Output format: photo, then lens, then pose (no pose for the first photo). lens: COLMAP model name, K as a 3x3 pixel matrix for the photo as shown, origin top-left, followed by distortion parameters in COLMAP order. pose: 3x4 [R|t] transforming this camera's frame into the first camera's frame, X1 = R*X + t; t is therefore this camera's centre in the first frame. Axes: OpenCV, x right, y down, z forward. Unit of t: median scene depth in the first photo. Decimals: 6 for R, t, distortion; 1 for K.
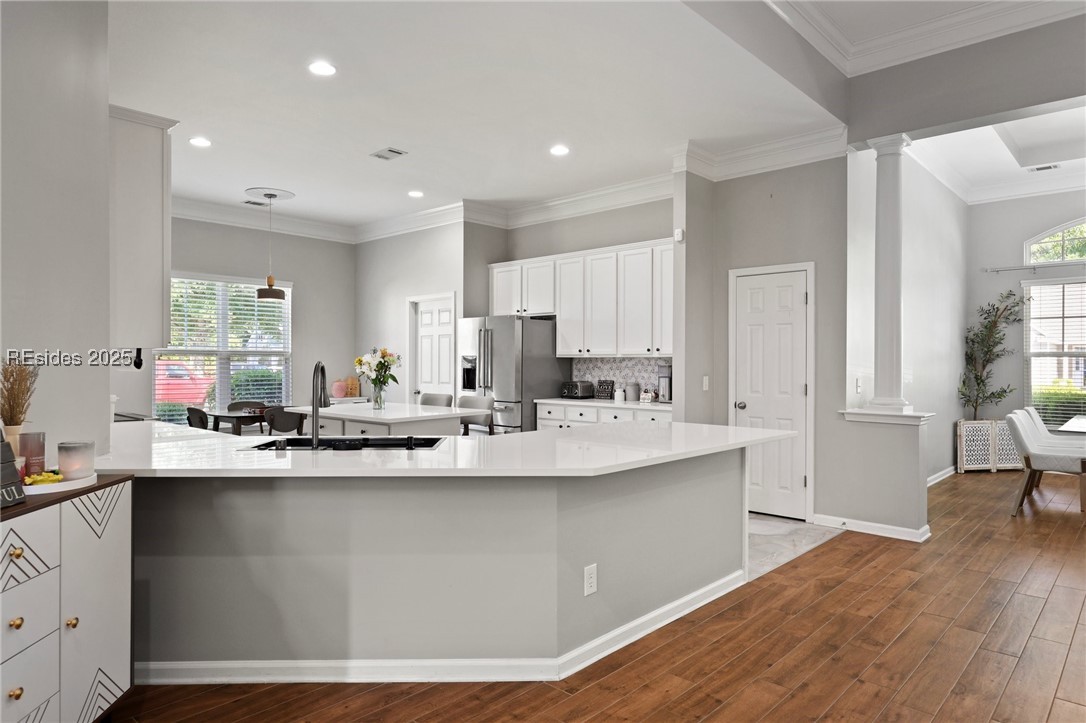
lens RADIAL K [[662.2, 0, 543.3], [0, 662.2, 360.8], [0, 0, 1]] dist [0.001203, 0.001230]
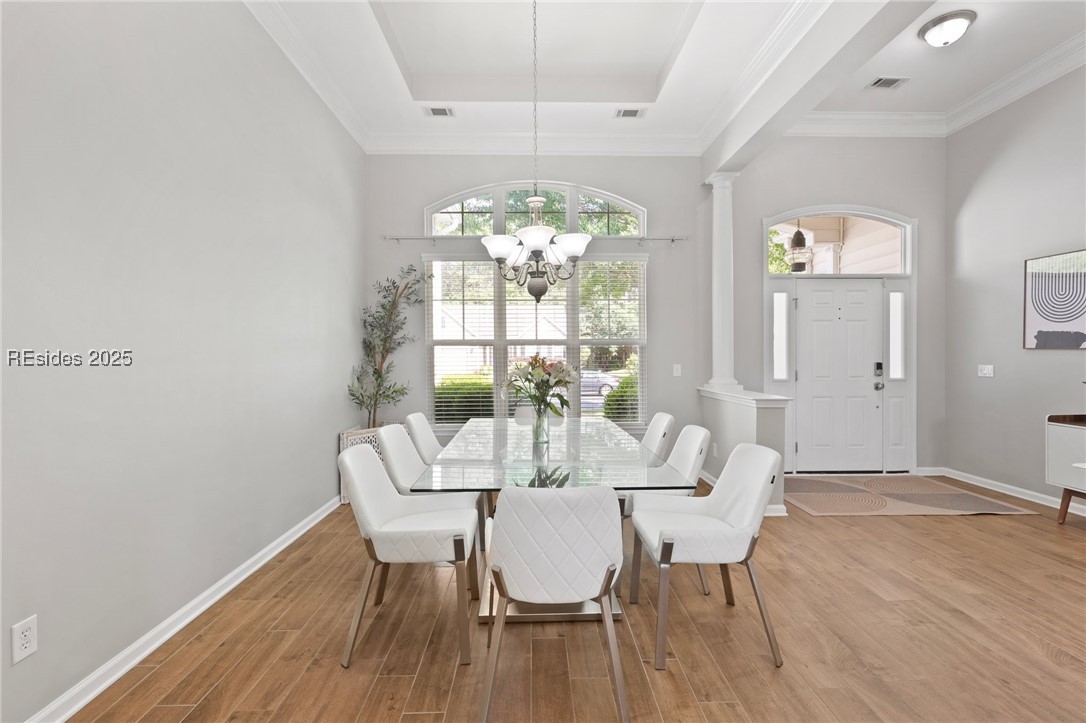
lens RADIAL K [[492.5, 0, 545.5], [0, 492.5, 357.3], [0, 0, 1]] dist [0.001915, -0.000321]
pose [[0.714753, -0.009937, 0.699306, 0.451772], [0.006613, 0.999950, 0.007450, 0.006088], [-0.699346, -0.000700, 0.714783, 0.511052]]
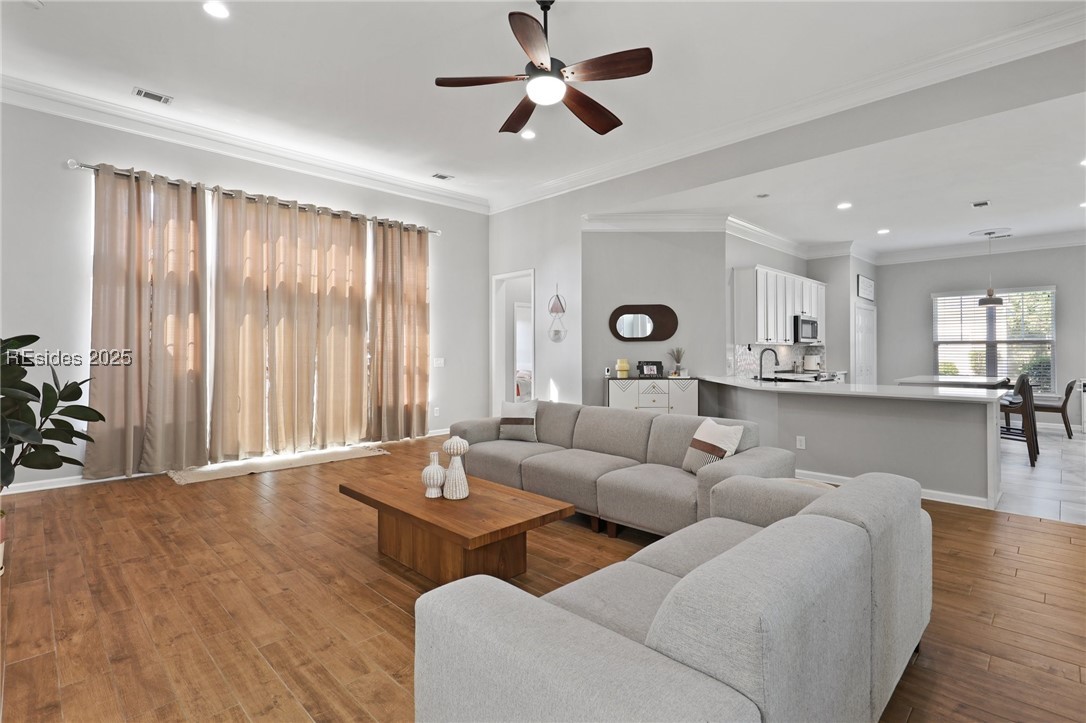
lens RADIAL K [[522.7, 0, 546.9], [0, 522.7, 344.2], [0, 0, 1]] dist [0.003468, -0.001079]
pose [[-0.034017, -0.015356, -0.999303, 0.767225], [0.002849, 0.999876, -0.015462, 0.006634], [0.999417, -0.003373, -0.033969, 0.077077]]
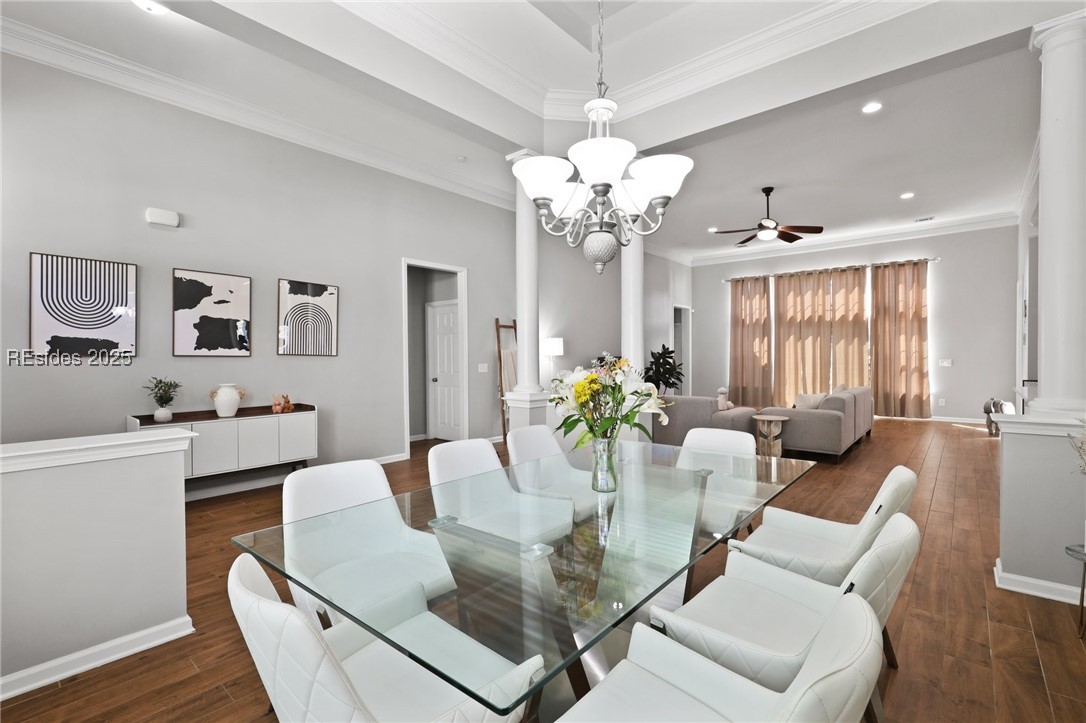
lens RADIAL K [[492.5, 0, 541.3], [0, 492.5, 360.8], [0, 0, 1]] dist [0.001915, -0.000321]
pose [[-0.999268, 0.003510, -0.038081, 0.776854], [0.003160, 0.999952, 0.009246, 0.006480], [0.038112, 0.009118, -0.999232, 1.066329]]
